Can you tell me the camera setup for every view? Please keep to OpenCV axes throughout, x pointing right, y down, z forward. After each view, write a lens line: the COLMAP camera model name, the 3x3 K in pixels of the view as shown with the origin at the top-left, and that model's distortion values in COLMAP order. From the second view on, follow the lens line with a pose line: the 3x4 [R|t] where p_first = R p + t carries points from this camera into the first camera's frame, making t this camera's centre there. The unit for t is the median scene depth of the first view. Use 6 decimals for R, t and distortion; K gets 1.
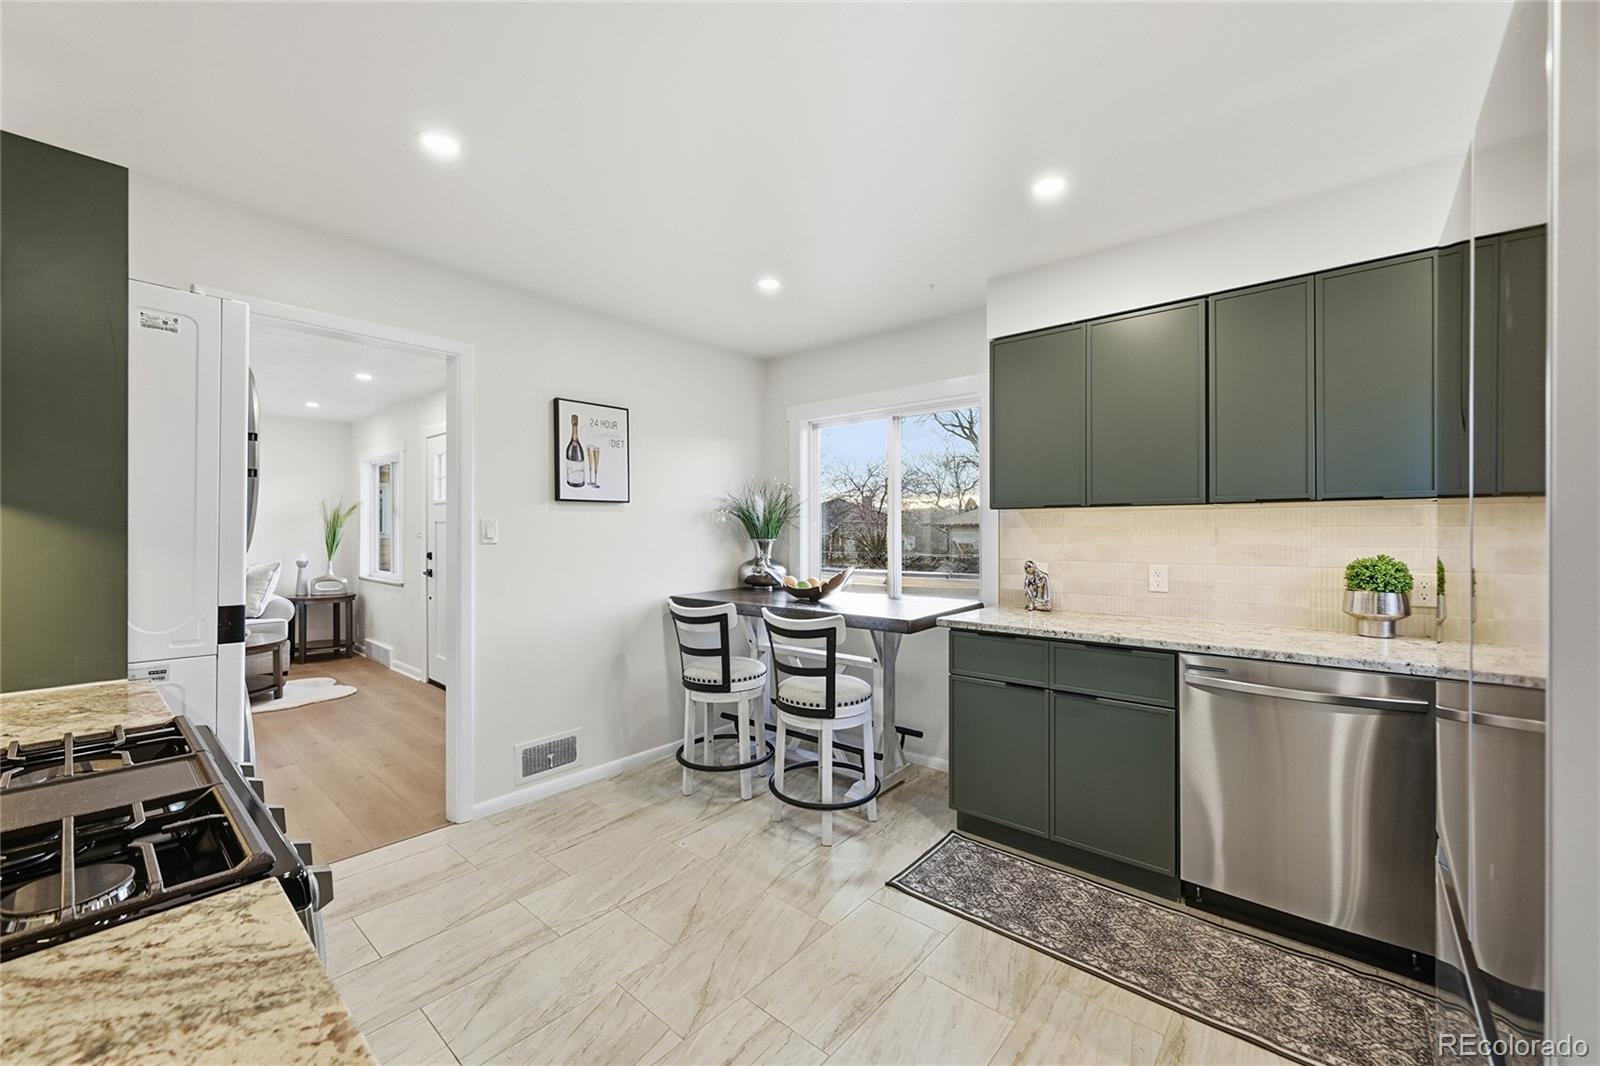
lens RADIAL K [[644.1, 0, 801.1], [0, 644.1, 530.0], [0, 0, 1]] dist [-0.003341, -0.000302]
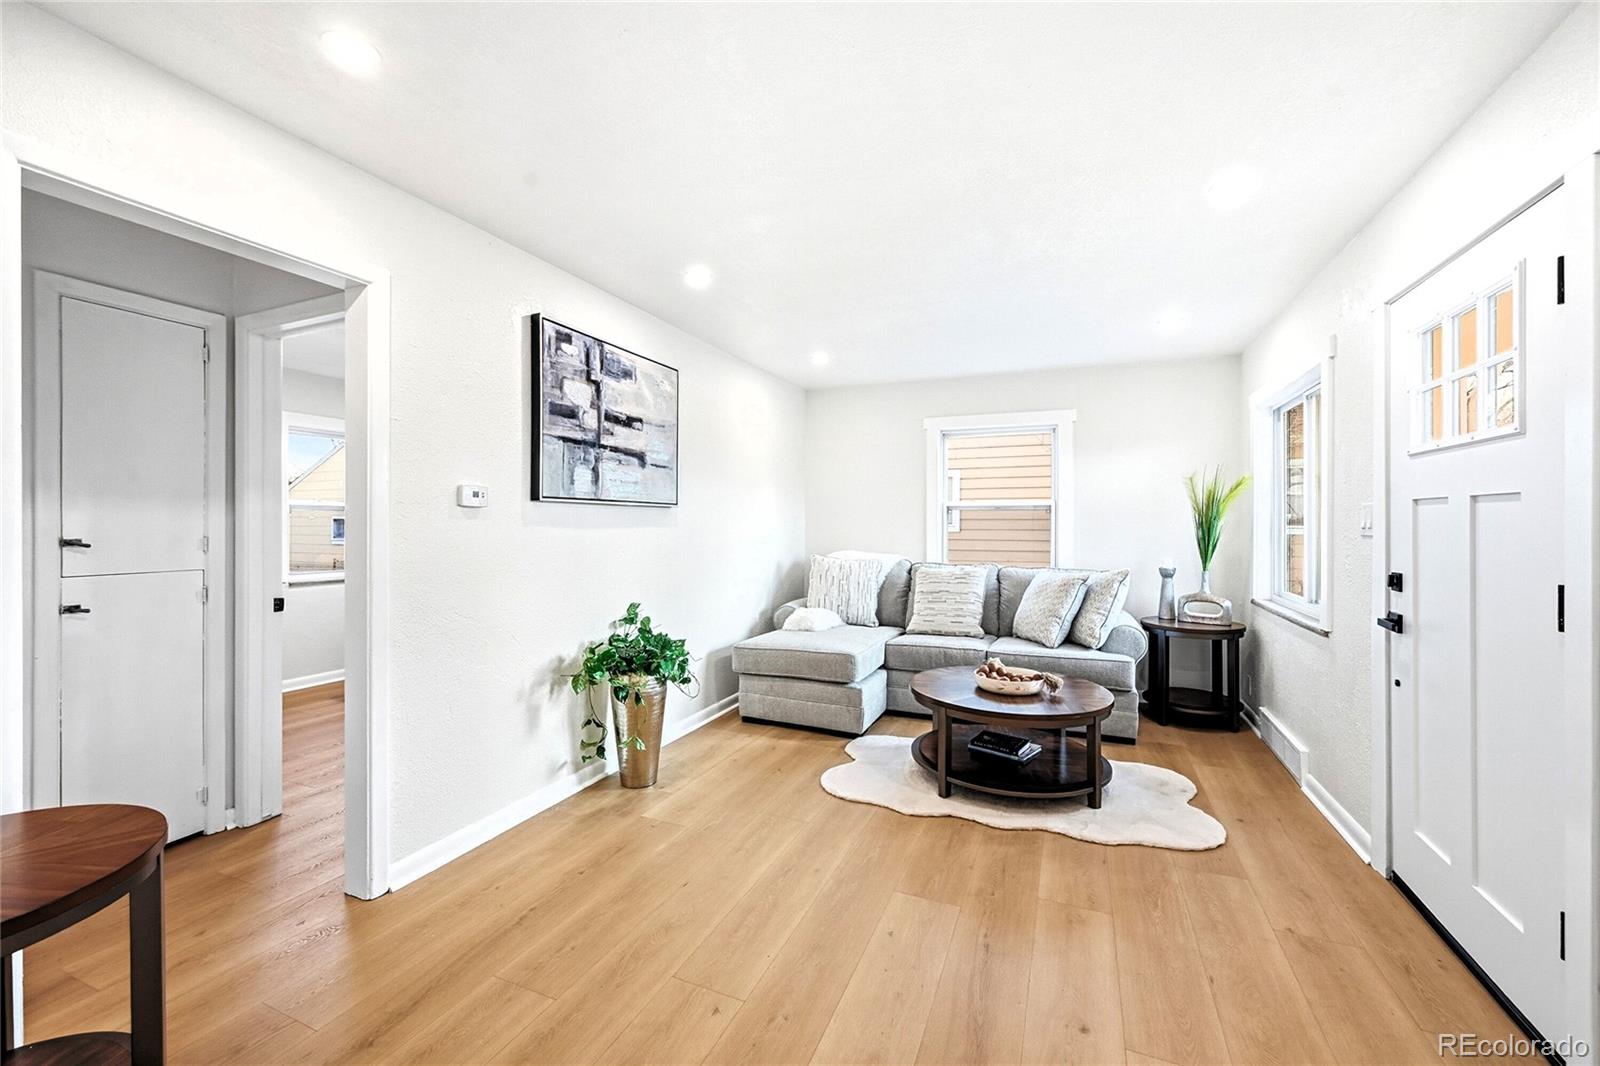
lens RADIAL K [[644.1, 0, 810.1], [0, 644.1, 526.4], [0, 0, 1]] dist [-0.003341, -0.000302]
pose [[0.321415, 0.000068, -0.946938, -0.507359], [0.002360, 0.999997, 0.000873, 0.005685], [0.946935, -0.002515, 0.321414, 0.842733]]
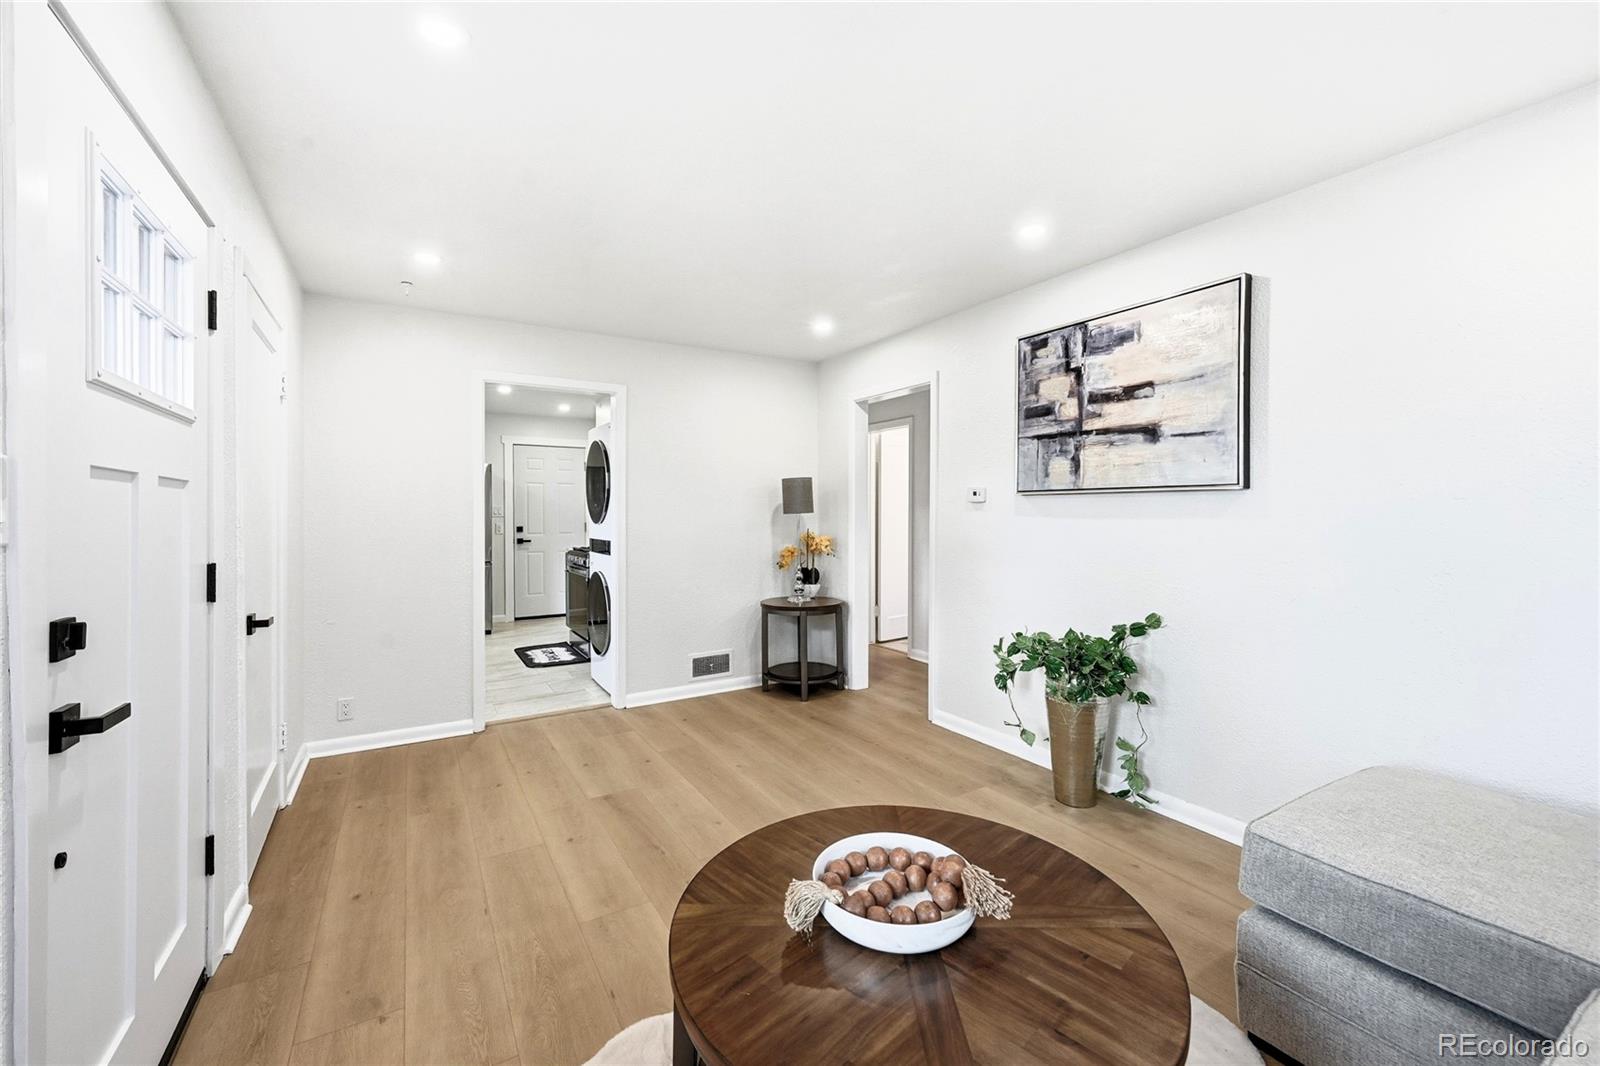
lens RADIAL K [[644.1, 0, 785.7], [0, 644.1, 520.0], [0, 0, 1]] dist [-0.003341, -0.000302]
pose [[-0.947647, -0.007039, 0.319241, -1.461610], [-0.004319, 0.999948, 0.009225, 0.003445], [-0.319290, 0.007363, -0.947629, 1.920515]]
